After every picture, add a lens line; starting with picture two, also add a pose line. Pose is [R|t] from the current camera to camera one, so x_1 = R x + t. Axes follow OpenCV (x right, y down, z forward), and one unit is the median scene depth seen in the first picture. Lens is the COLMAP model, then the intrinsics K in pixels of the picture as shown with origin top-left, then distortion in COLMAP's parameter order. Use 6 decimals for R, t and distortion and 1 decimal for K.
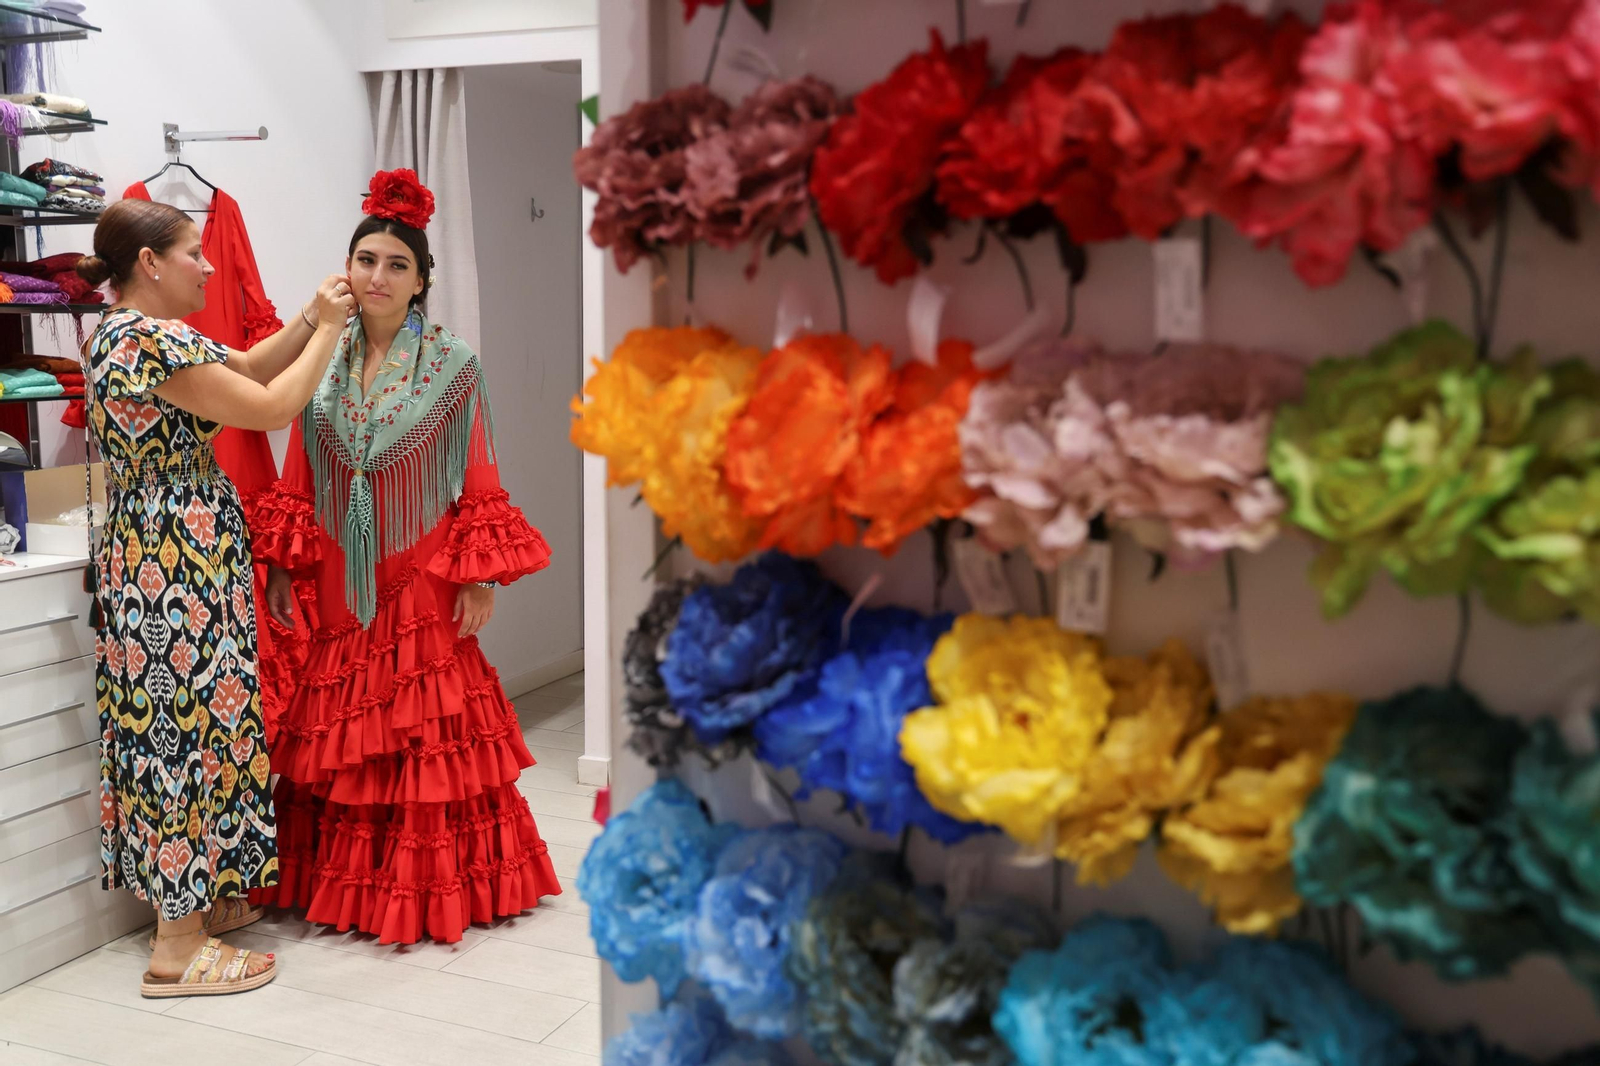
lens RADIAL K [[1500.6, 0, 804.8], [0, 1500.6, 516.8], [0, 0, 1]] dist [-0.008133, 0.123093]
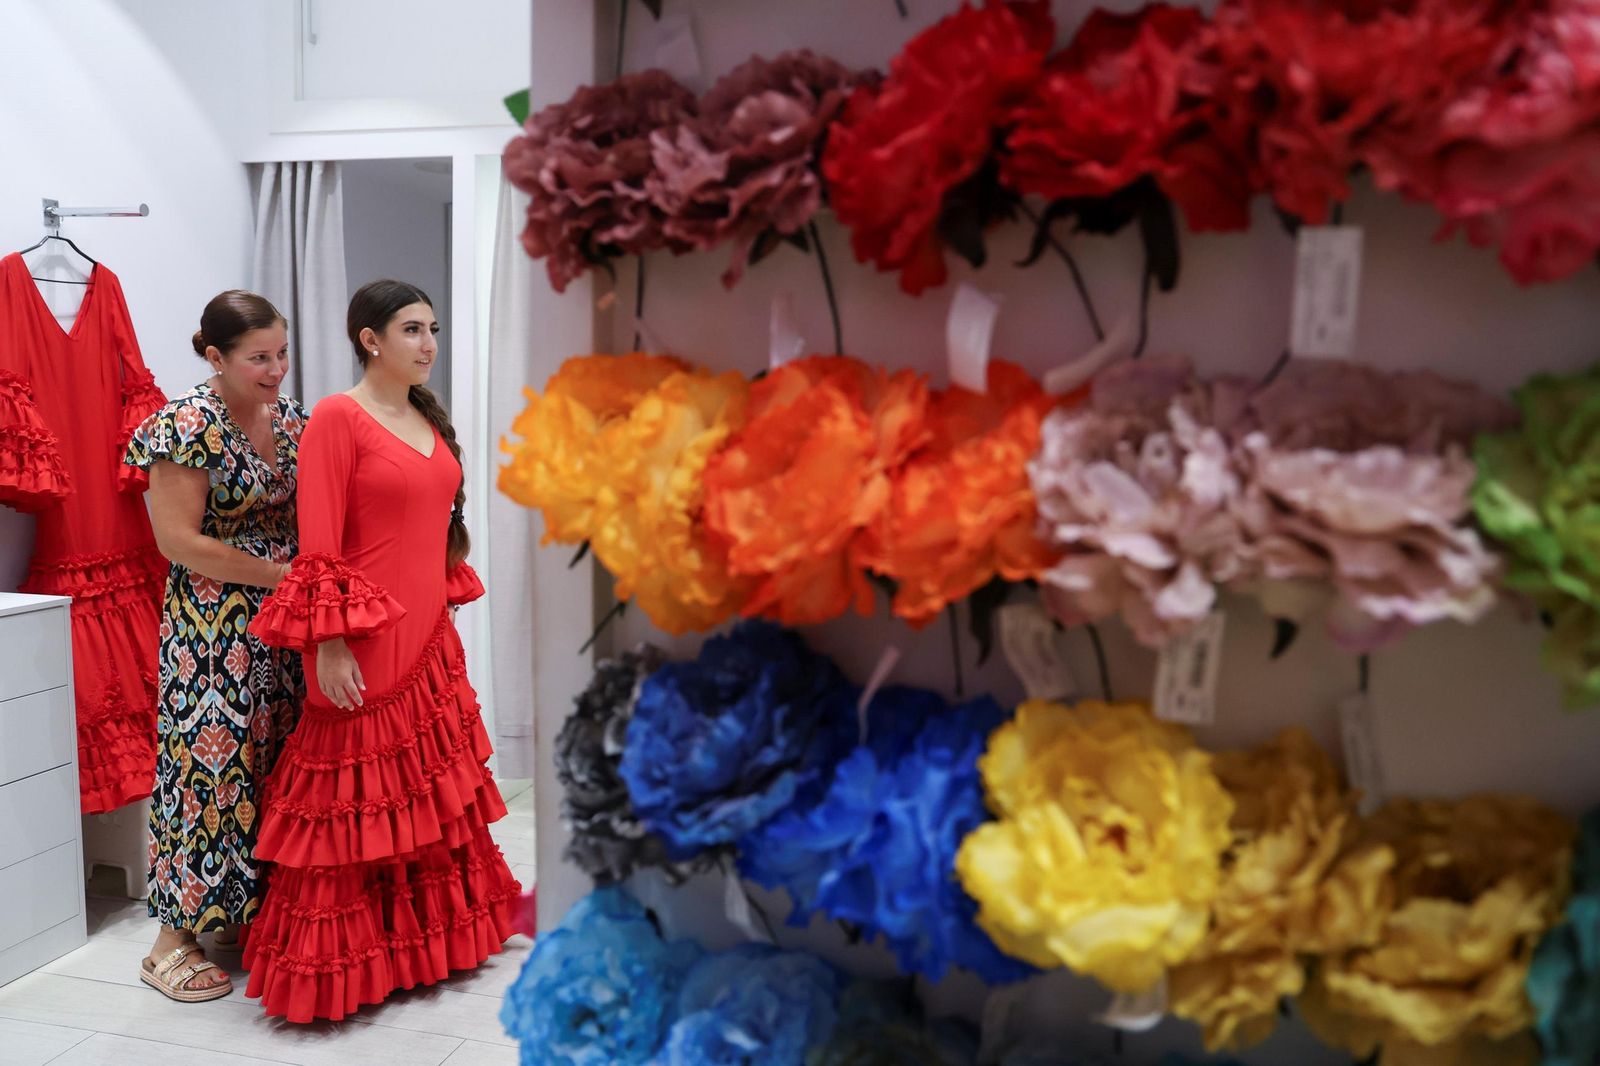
lens RADIAL K [[1232.5, 0, 824.2], [0, 1232.5, 519.7], [0, 0, 1]] dist [-0.073274, 0.085018]
pose [[0.987042, -0.002650, 0.160440, -0.087193], [0.008832, 0.999245, -0.037832, -0.006411], [-0.160219, 0.038758, 0.986320, 0.308084]]
